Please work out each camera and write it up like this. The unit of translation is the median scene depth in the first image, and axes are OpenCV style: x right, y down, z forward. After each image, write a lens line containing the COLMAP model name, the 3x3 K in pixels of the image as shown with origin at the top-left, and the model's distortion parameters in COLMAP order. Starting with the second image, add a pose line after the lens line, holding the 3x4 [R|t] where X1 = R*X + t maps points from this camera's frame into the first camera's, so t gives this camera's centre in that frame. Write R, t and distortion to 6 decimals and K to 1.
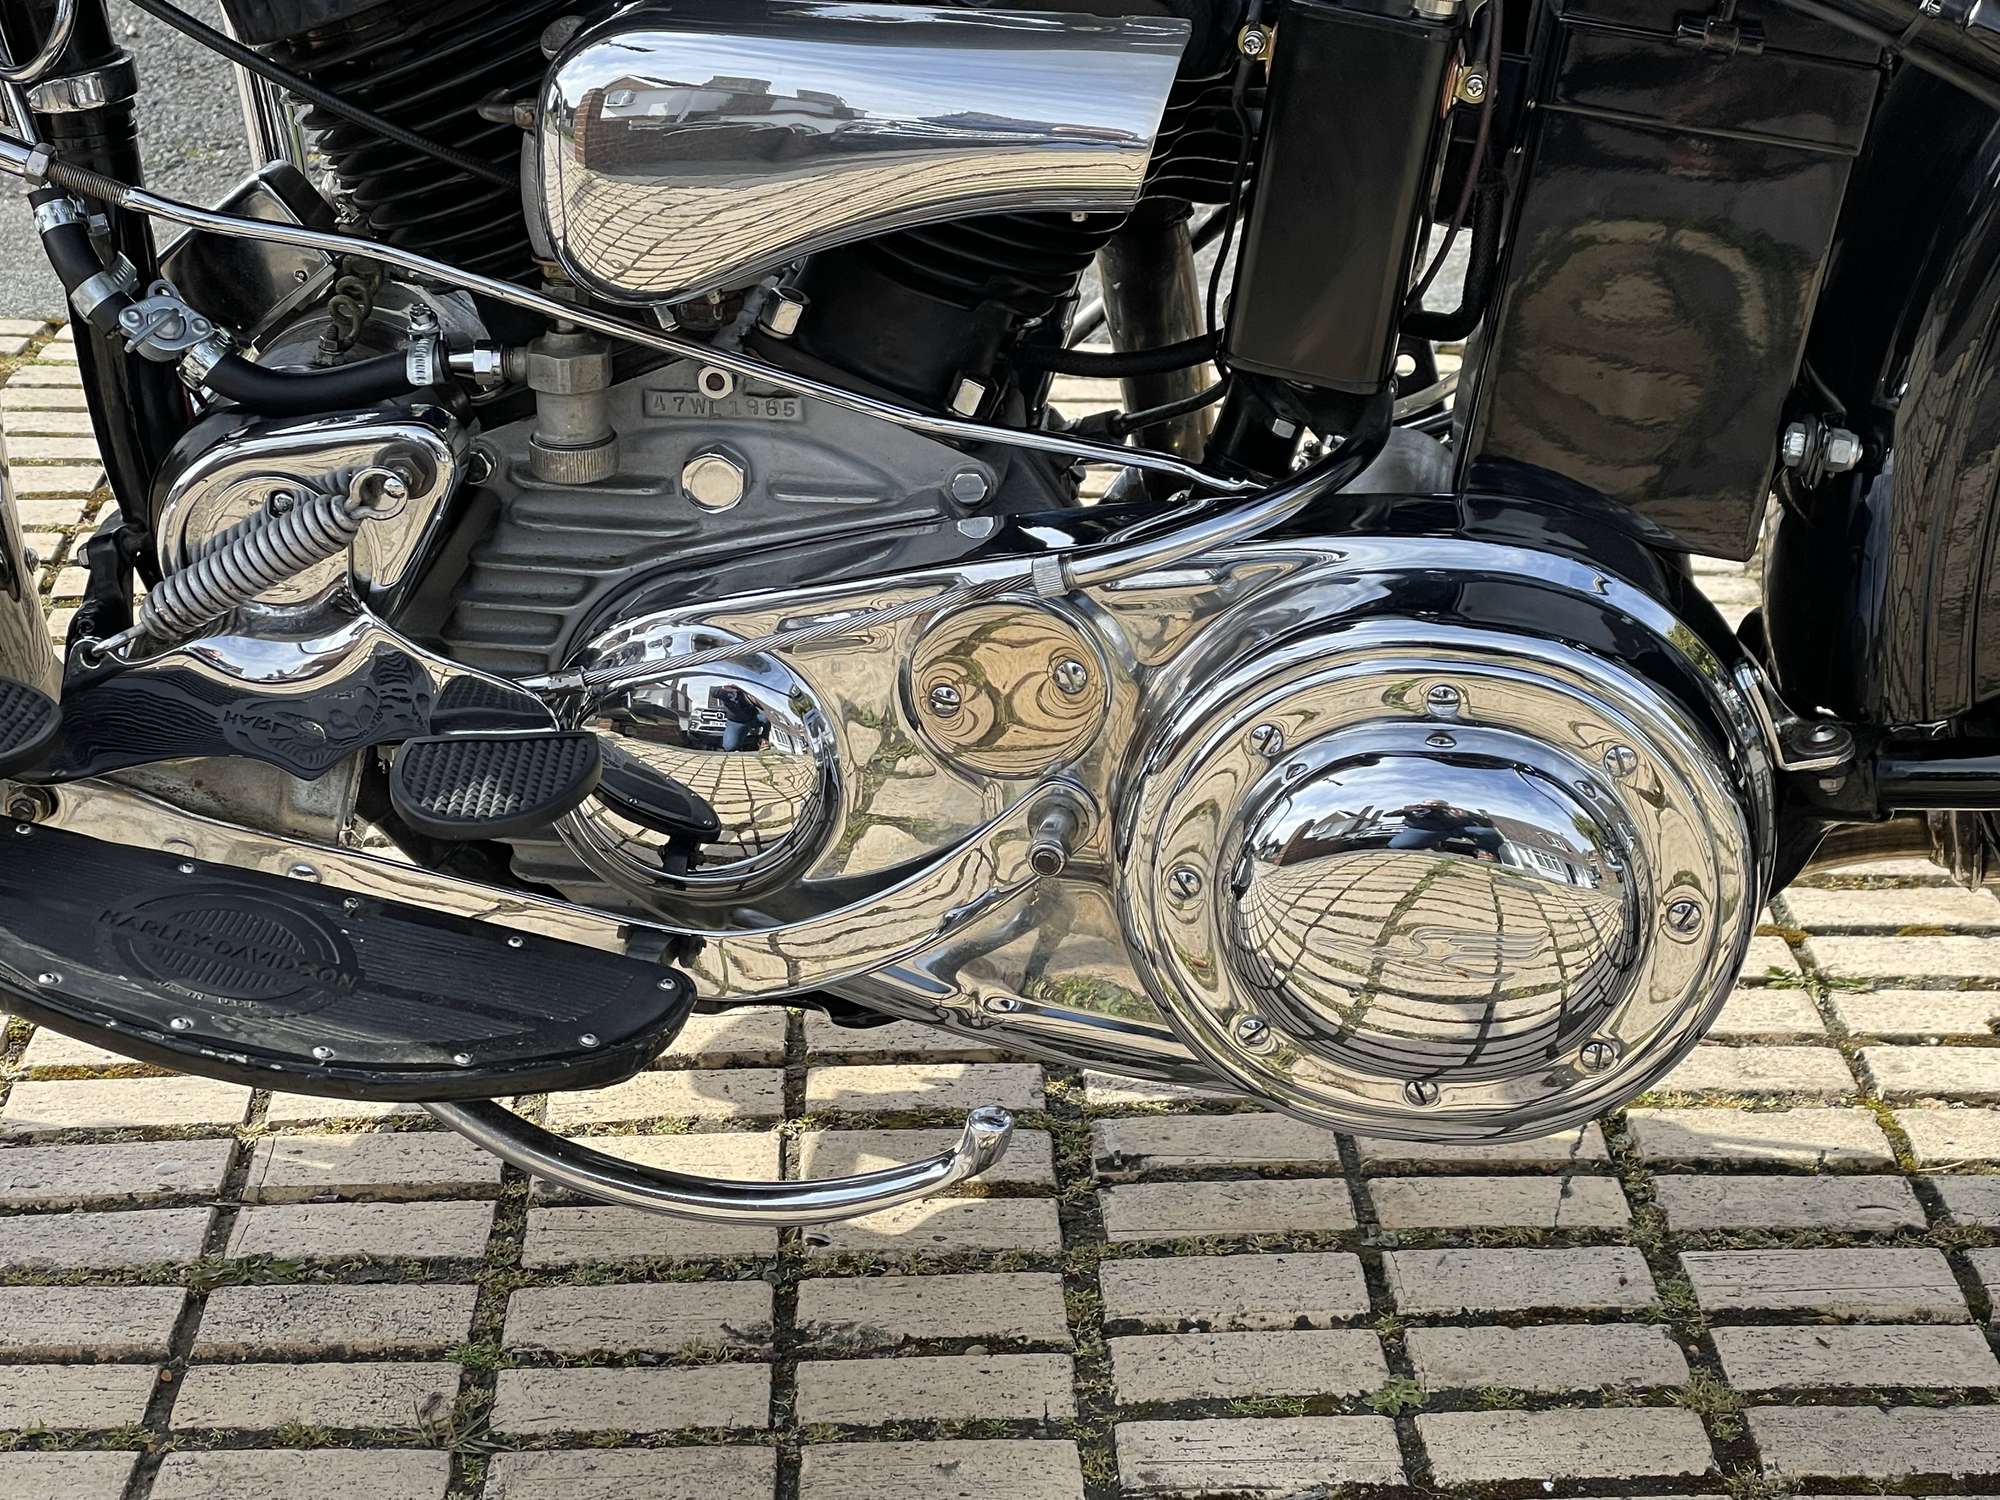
lens RADIAL K [[3669.5, 0, 1000.0], [0, 3669.5, 750.0], [0, 0, 1]] dist [0.156124, -0.020208]
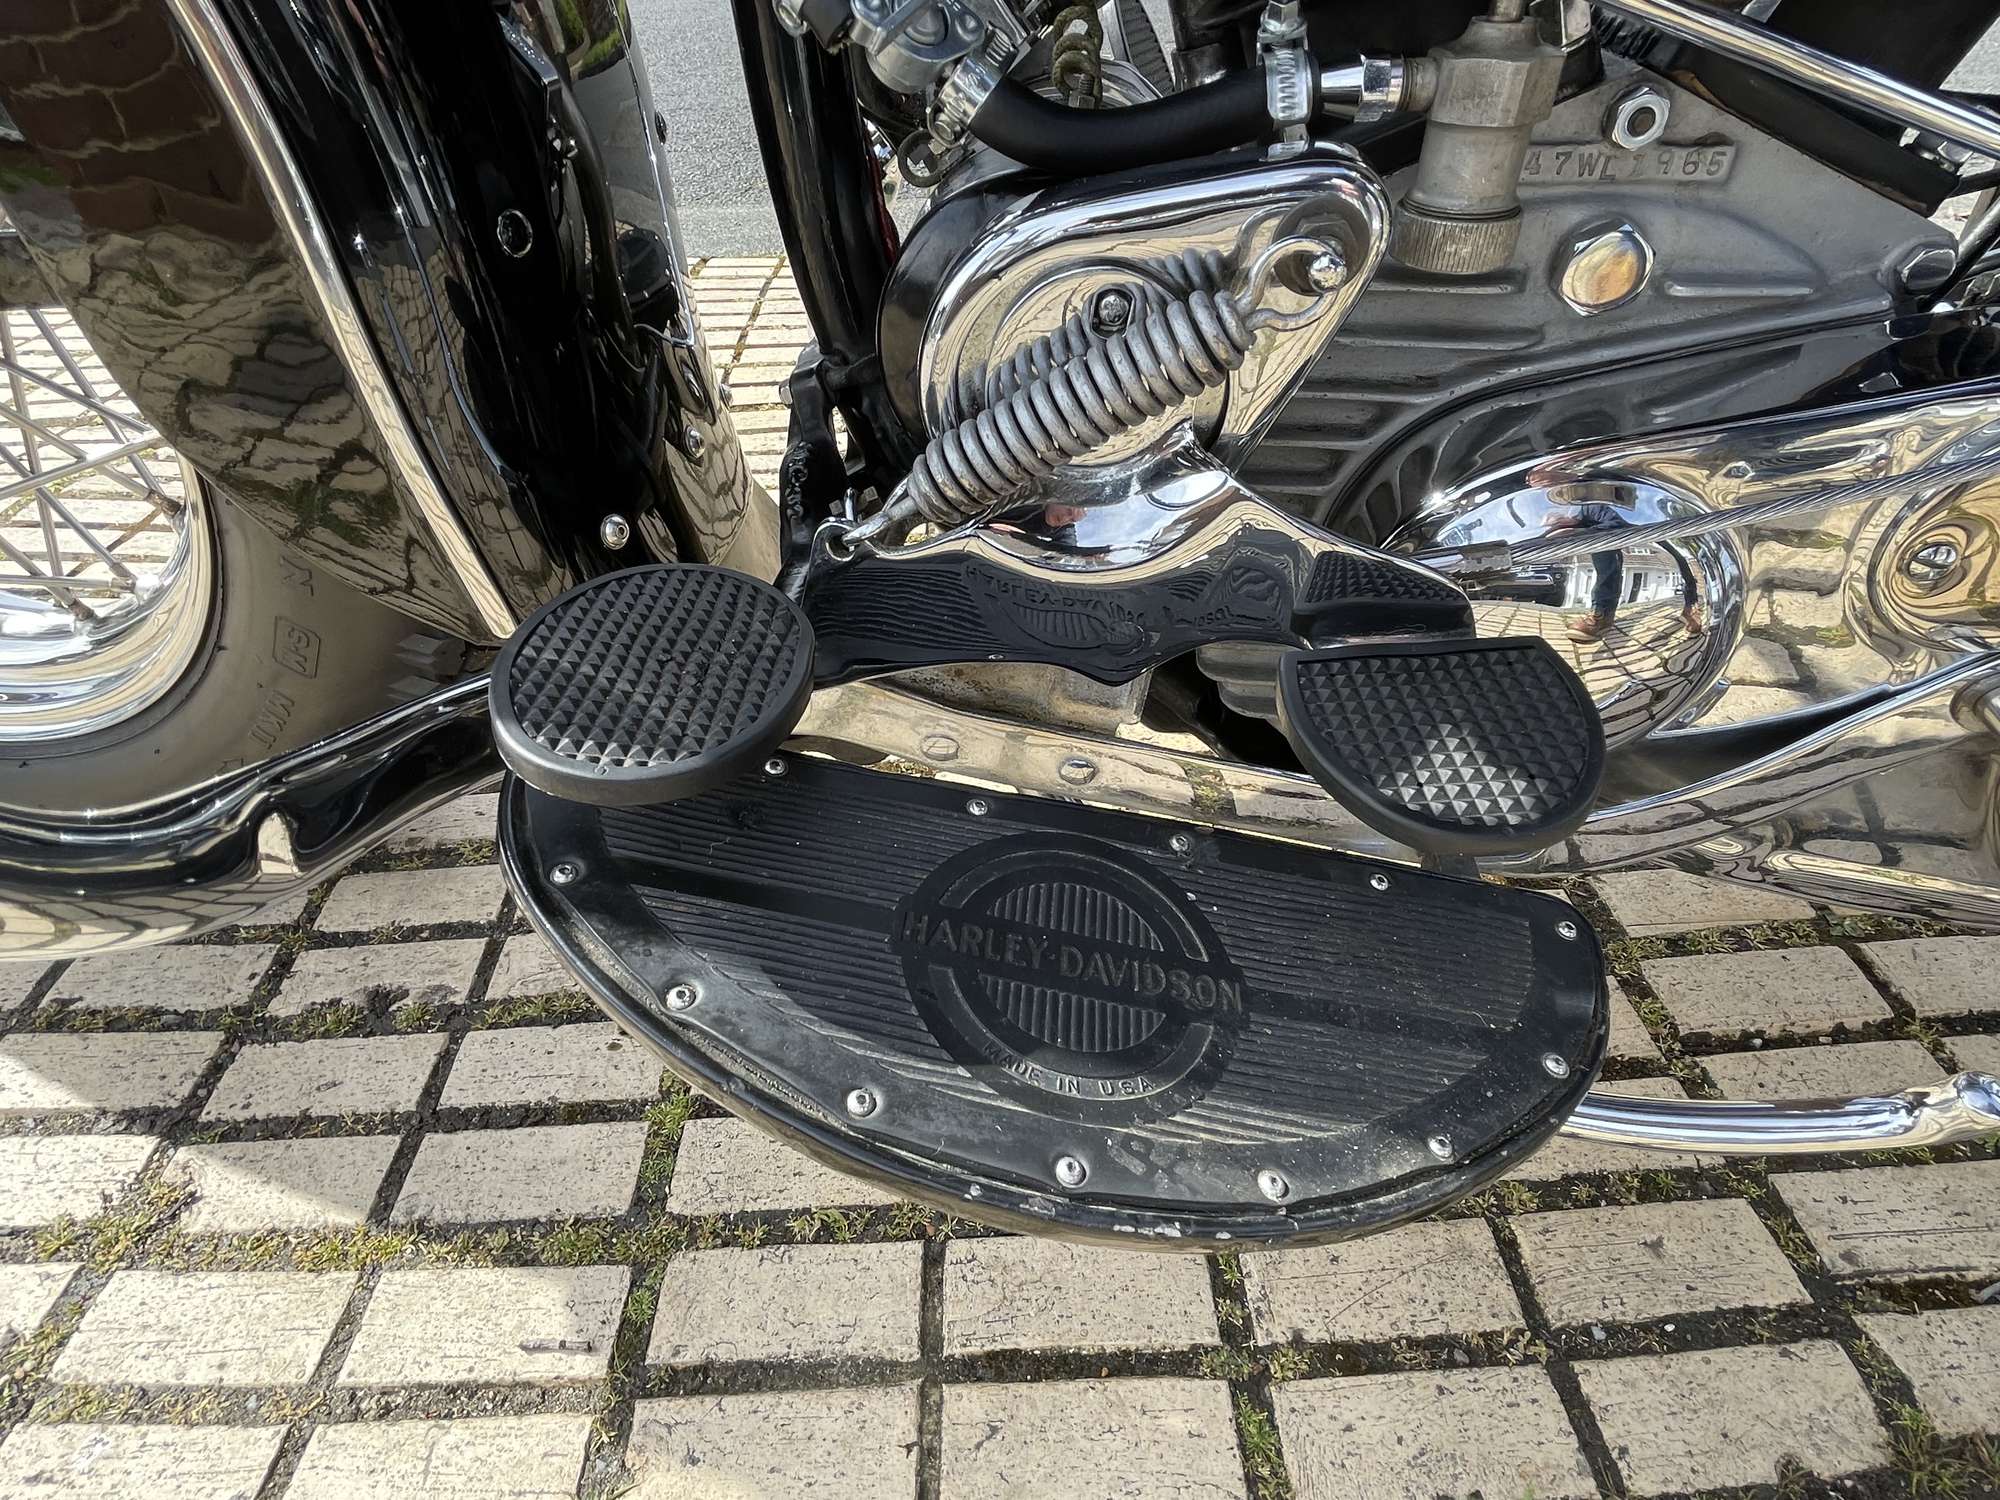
lens RADIAL K [[1033.0, 0, 1000.0], [0, 1033.0, 750.0], [0, 0, 1]] dist [-0.013524, 0.007696]
pose [[0.999404, -0.034221, 0.004619, -0.208932], [0.031270, 0.953620, 0.299386, -0.045680], [-0.014650, -0.299063, 0.954121, 0.764841]]
